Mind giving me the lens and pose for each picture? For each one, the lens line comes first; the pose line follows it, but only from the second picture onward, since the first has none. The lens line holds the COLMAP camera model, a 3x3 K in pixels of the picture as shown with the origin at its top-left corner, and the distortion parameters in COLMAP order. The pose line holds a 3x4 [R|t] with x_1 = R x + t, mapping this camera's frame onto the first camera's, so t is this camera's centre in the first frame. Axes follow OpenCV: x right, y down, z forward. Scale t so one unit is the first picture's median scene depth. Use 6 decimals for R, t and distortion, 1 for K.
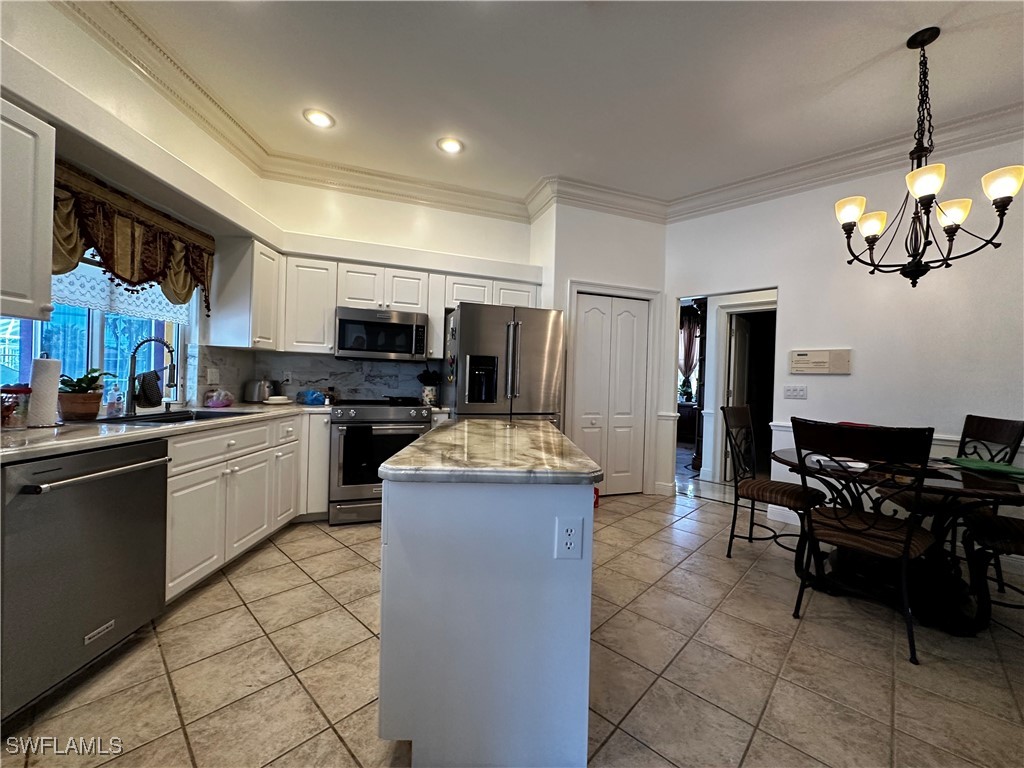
lens RADIAL K [[409.0, 0, 512.6], [0, 409.0, 381.8], [0, 0, 1]] dist [-0.004775, 0.001518]
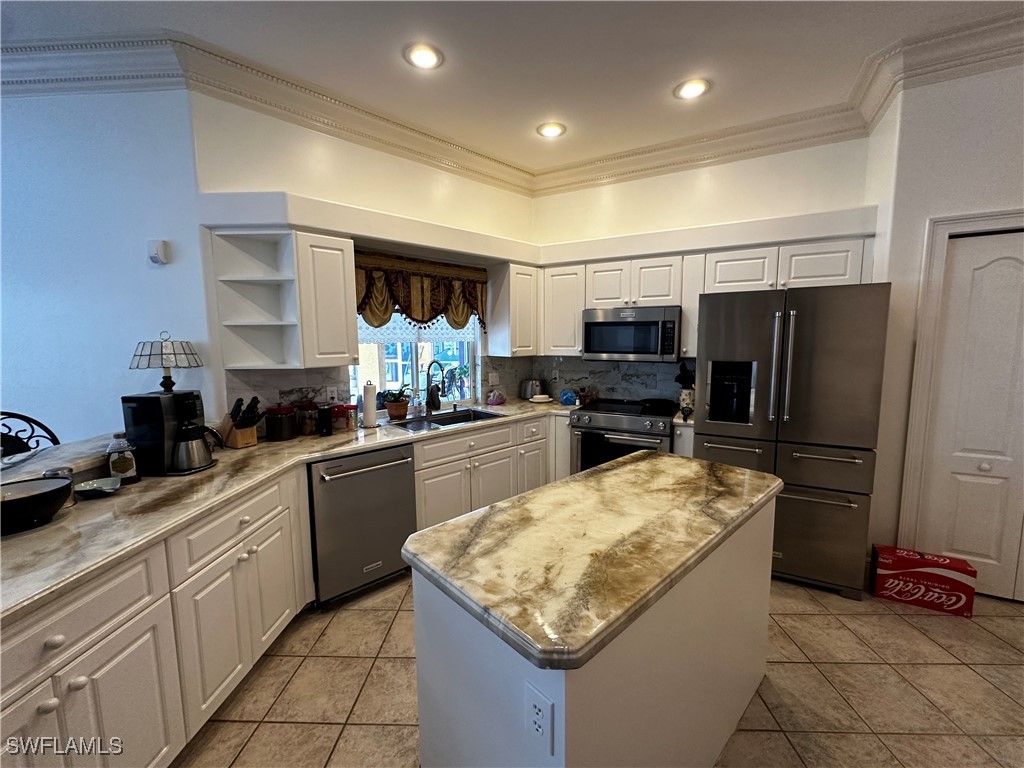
lens RADIAL K [[409.0, 0, 511.2], [0, 409.0, 382.2], [0, 0, 1]] dist [-0.004775, 0.001518]
pose [[0.660642, 0.045332, -0.749332, 0.225613], [0.026067, 0.996188, 0.083248, -0.098368], [0.750249, -0.074530, 0.656941, 0.193487]]
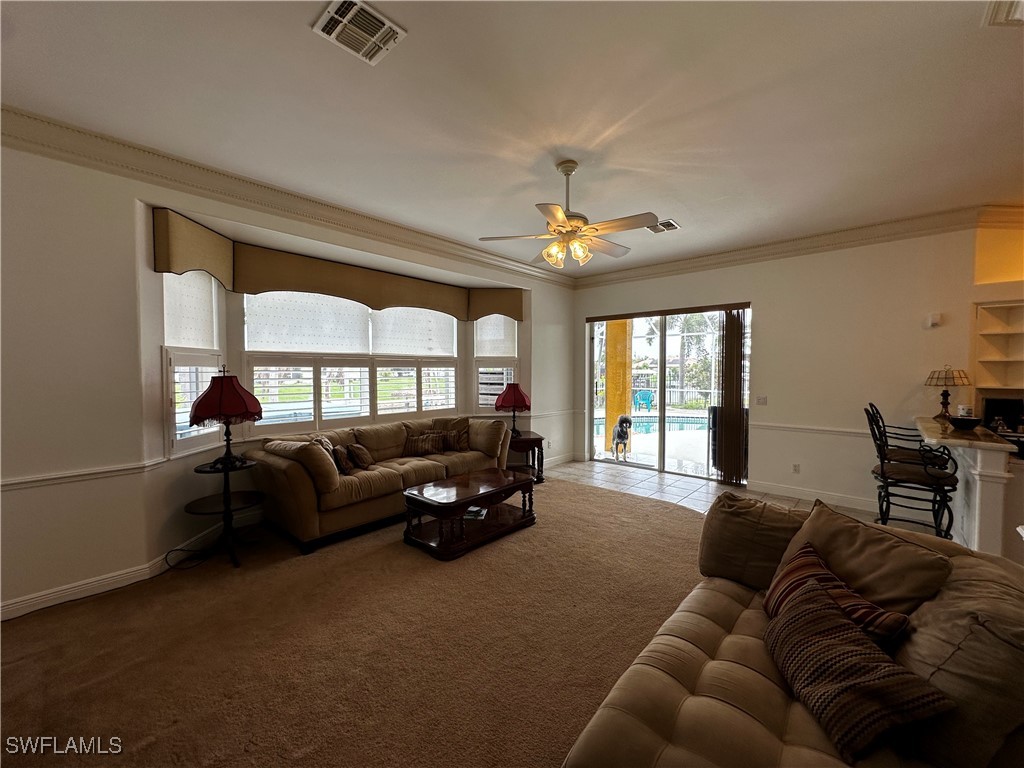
lens RADIAL K [[409.0, 0, 514.2], [0, 409.0, 383.4], [0, 0, 1]] dist [-0.004775, 0.001518]
pose [[0.029253, 0.000517, -0.999572, 0.487543], [-0.007889, 0.999969, 0.000286, -0.077368], [0.999541, 0.007877, 0.029256, -1.079749]]
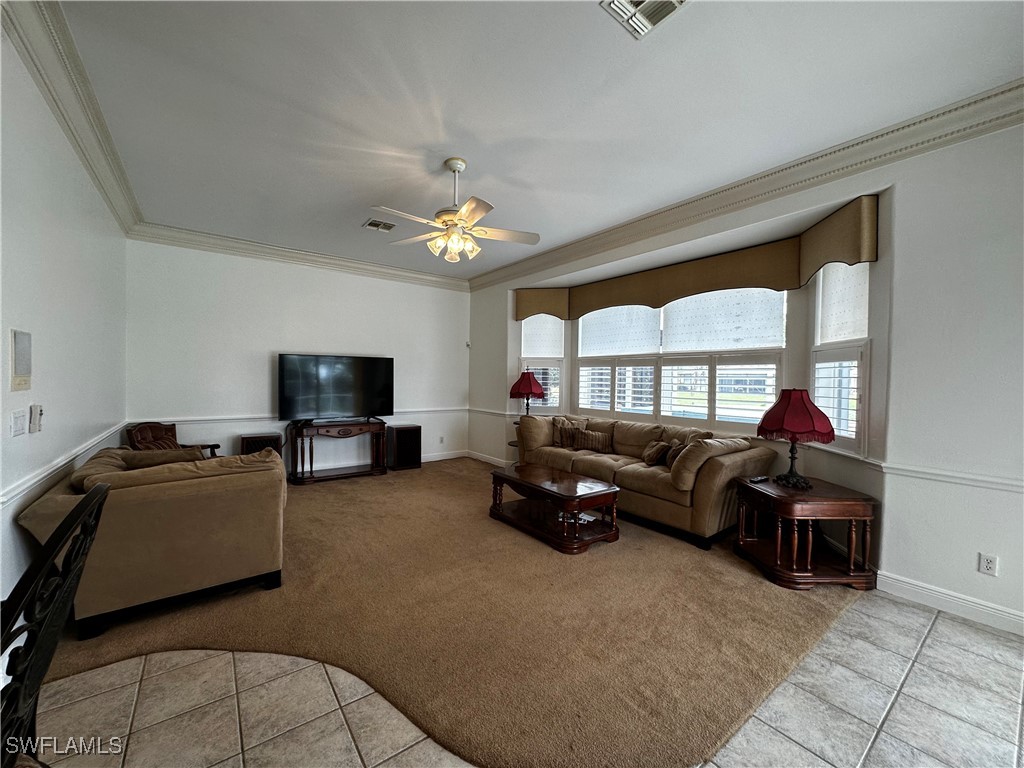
lens RADIAL K [[409.0, 0, 513.8], [0, 409.0, 382.8], [0, 0, 1]] dist [-0.004775, 0.001518]
pose [[-0.985809, -0.048394, 0.160744, -0.735428], [-0.044727, 0.998652, 0.026353, -0.087612], [-0.161803, 0.018789, -0.986644, -0.014323]]
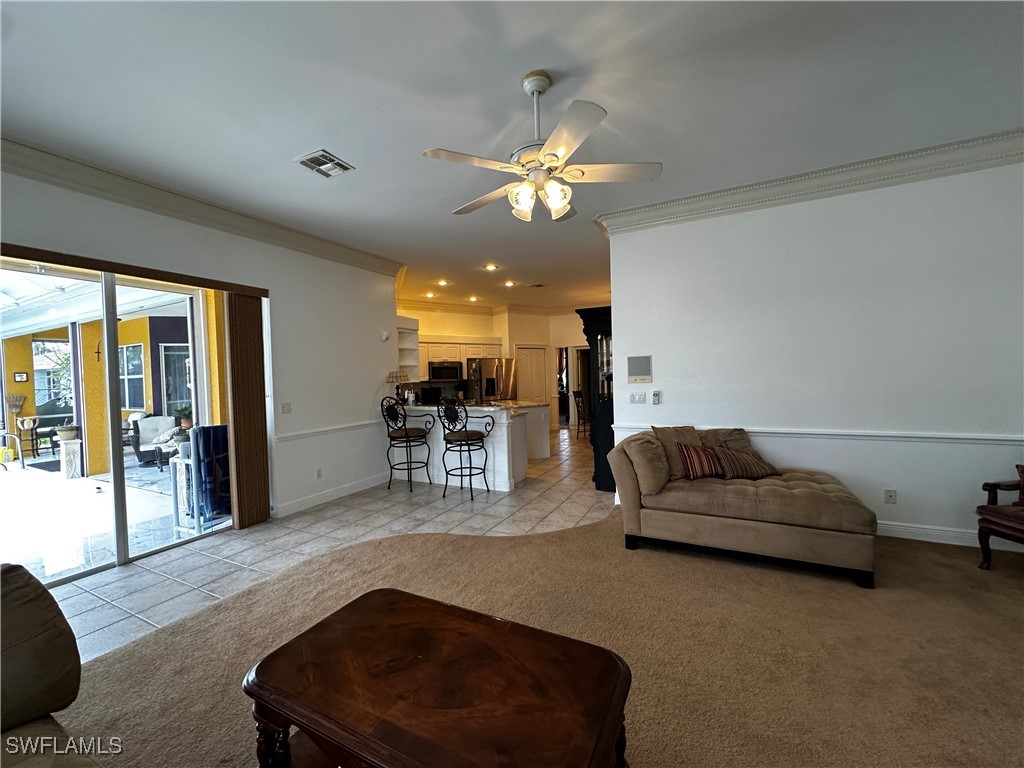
lens RADIAL K [[409.0, 0, 511.3], [0, 409.0, 383.1], [0, 0, 1]] dist [-0.004775, 0.001518]
pose [[0.956760, -0.066817, 0.283102, -0.692750], [0.063054, 0.997759, 0.022395, -0.083706], [-0.283963, -0.003576, 0.958828, -1.576324]]
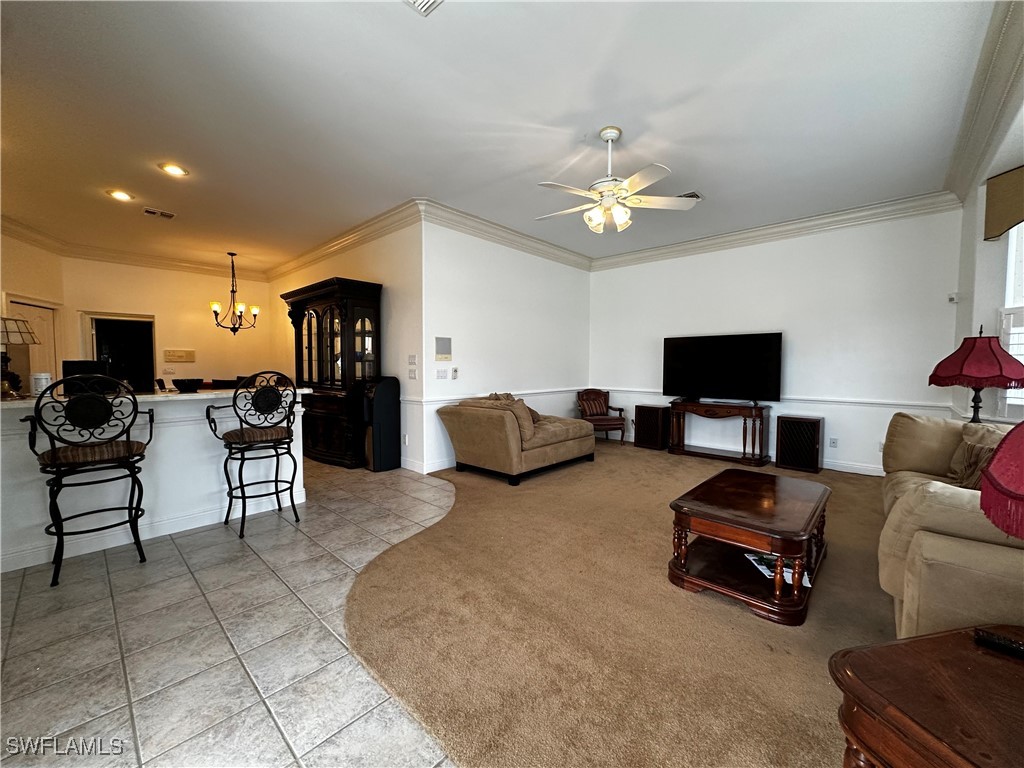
lens RADIAL K [[409.0, 0, 510.3], [0, 409.0, 382.2], [0, 0, 1]] dist [-0.004775, 0.001518]
pose [[-0.012571, -0.076468, 0.996993, -1.407146], [0.005444, 0.997052, 0.076541, -0.064309], [-0.999906, 0.006390, -0.012117, -0.692320]]
